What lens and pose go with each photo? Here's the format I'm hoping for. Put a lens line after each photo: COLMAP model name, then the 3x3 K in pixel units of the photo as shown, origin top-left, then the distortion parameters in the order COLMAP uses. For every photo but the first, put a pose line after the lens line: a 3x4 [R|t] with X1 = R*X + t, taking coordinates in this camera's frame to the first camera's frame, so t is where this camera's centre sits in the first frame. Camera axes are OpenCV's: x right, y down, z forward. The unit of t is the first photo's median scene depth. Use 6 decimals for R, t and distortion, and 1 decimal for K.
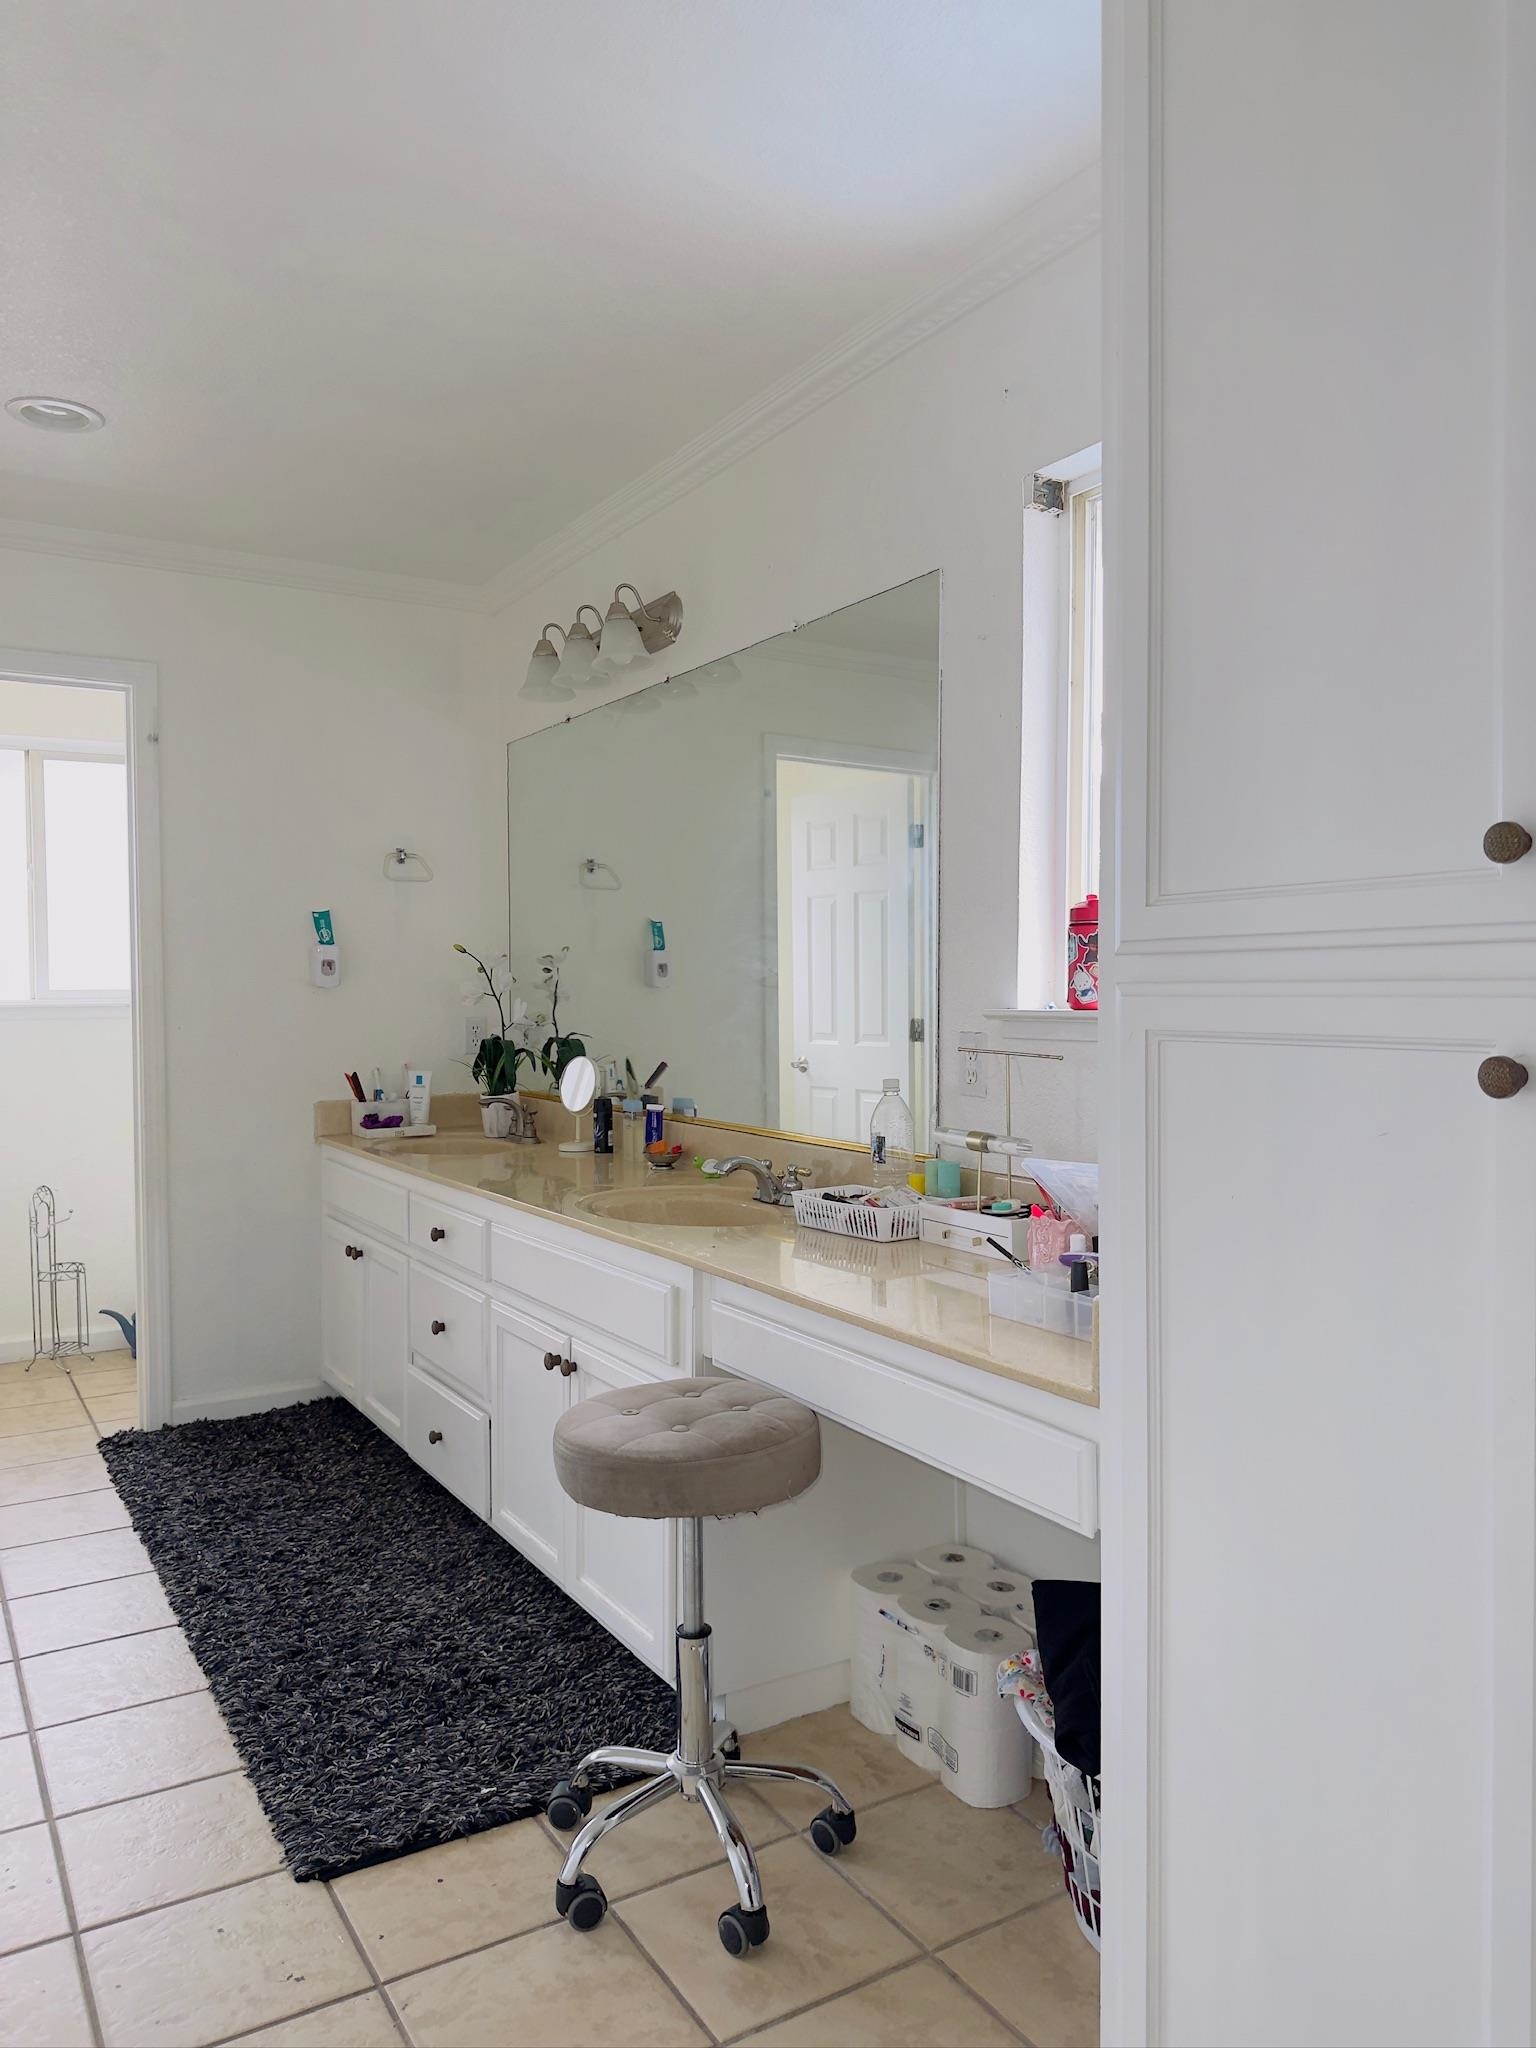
lens RADIAL K [[1464.2, 0, 768.0], [0, 1464.2, 1024.0], [0, 0, 1]] dist [0.099103, -0.185635]
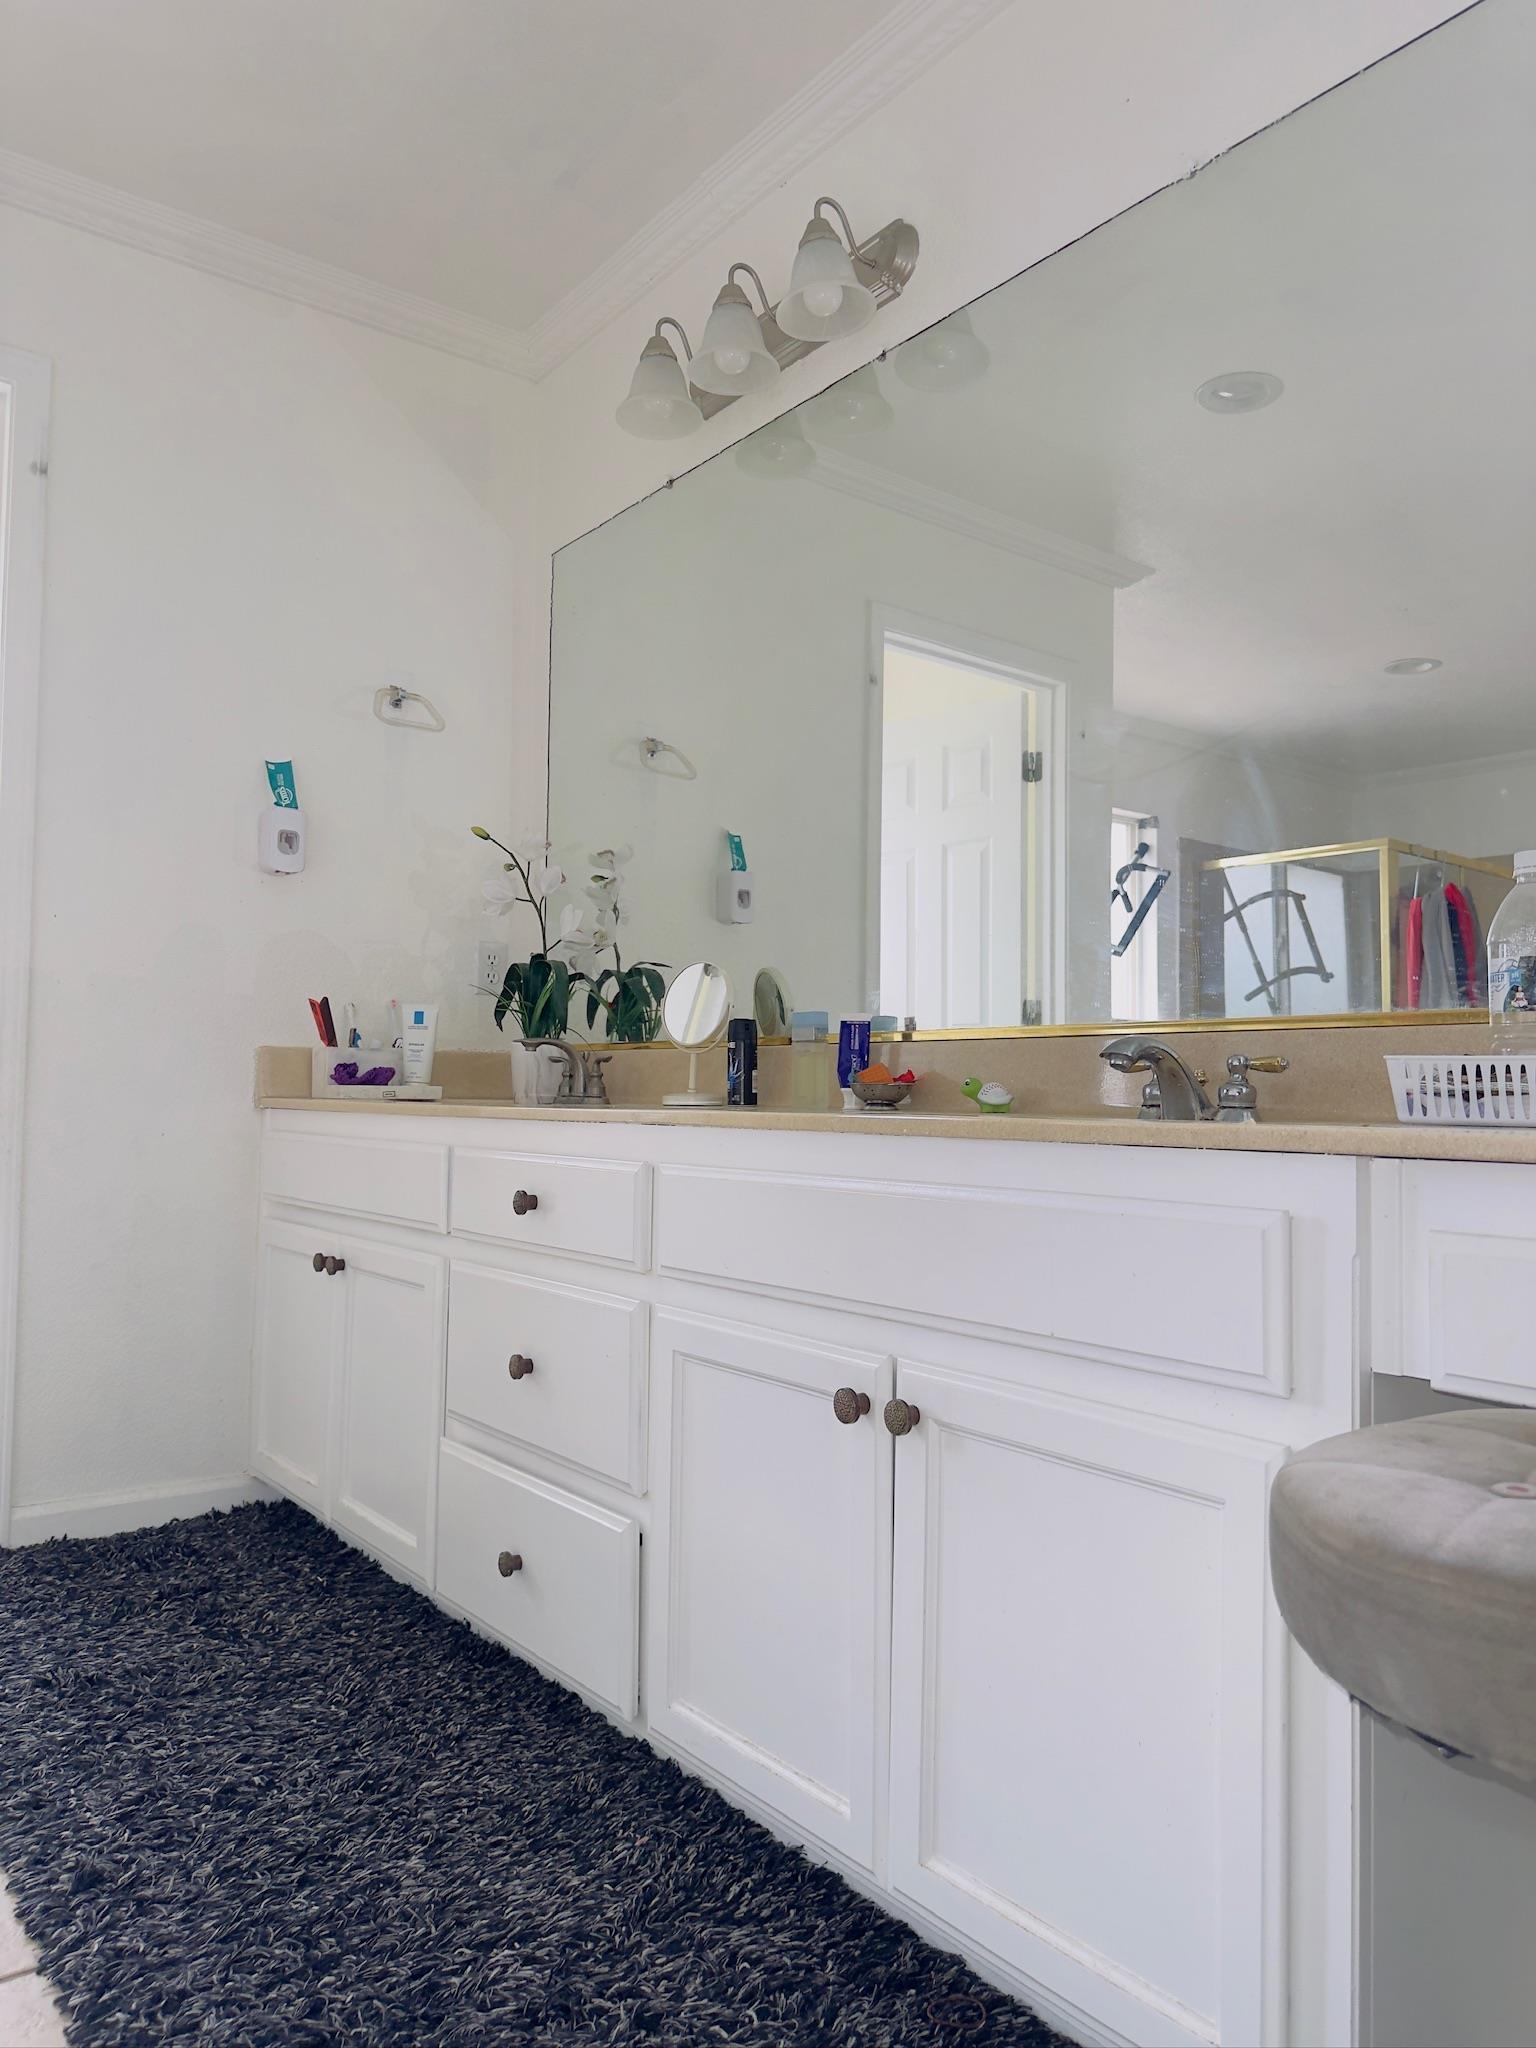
lens RADIAL K [[1471.7, 0, 777.9], [0, 1471.7, 1024.2], [0, 0, 1]] dist [0.028266, -0.038609]
pose [[0.994287, 0.024511, 0.103891, -0.167357], [-0.016852, 0.997118, -0.073970, 0.101901], [-0.105404, 0.071796, 0.991834, 0.370856]]
